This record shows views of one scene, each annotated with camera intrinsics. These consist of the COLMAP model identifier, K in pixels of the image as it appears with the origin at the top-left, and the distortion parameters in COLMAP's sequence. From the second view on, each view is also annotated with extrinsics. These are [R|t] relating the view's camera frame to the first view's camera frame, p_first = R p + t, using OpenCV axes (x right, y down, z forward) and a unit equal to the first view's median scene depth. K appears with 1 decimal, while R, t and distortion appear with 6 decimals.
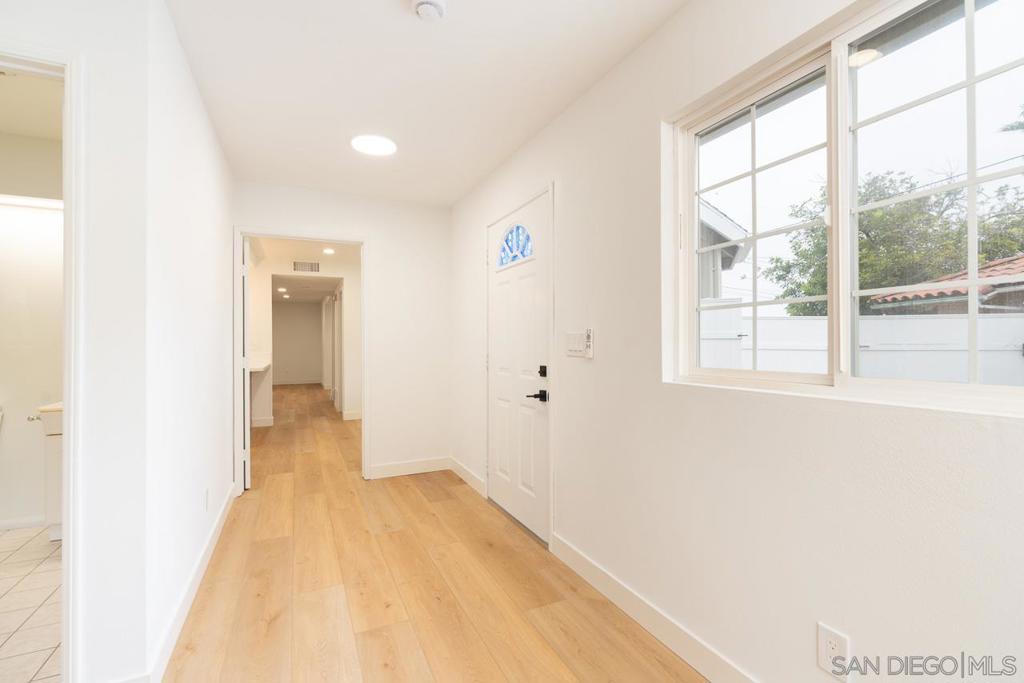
lens RADIAL K [[455.4, 0, 512.0], [0, 455.4, 341.5], [0, 0, 1]] dist [-0.001473, -0.000192]
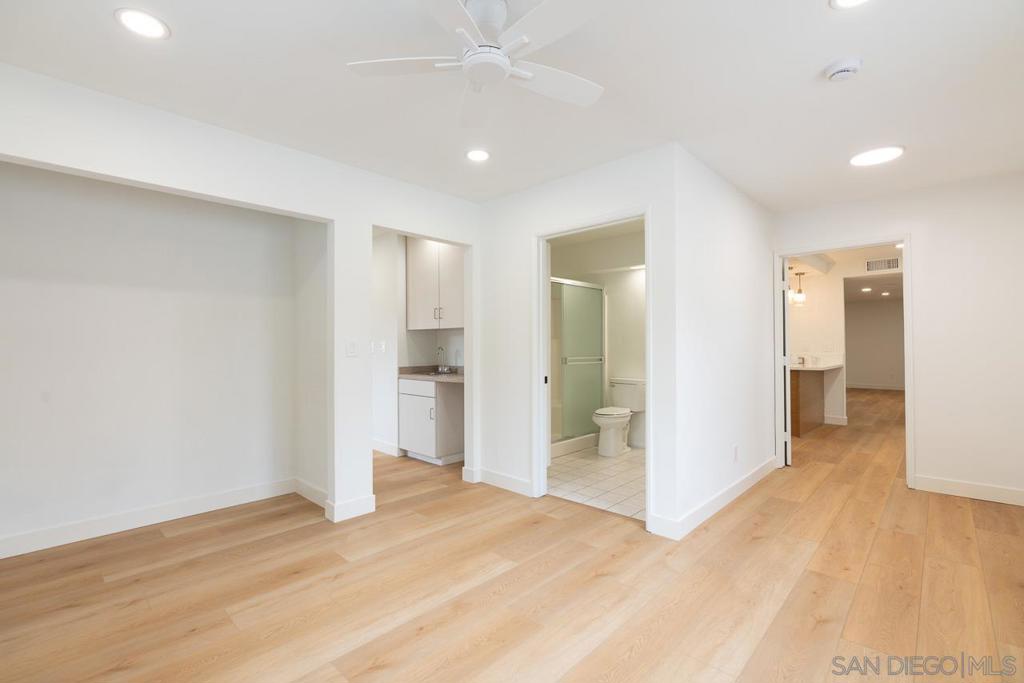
lens RADIAL K [[463.2, 0, 509.3], [0, 463.2, 344.9], [0, 0, 1]] dist [-0.002377, -0.000177]
pose [[0.355618, -0.003341, -0.934626, 0.685288], [0.006963, 0.999975, -0.000926, -0.001927], [0.934606, -0.006179, 0.355632, -0.297397]]
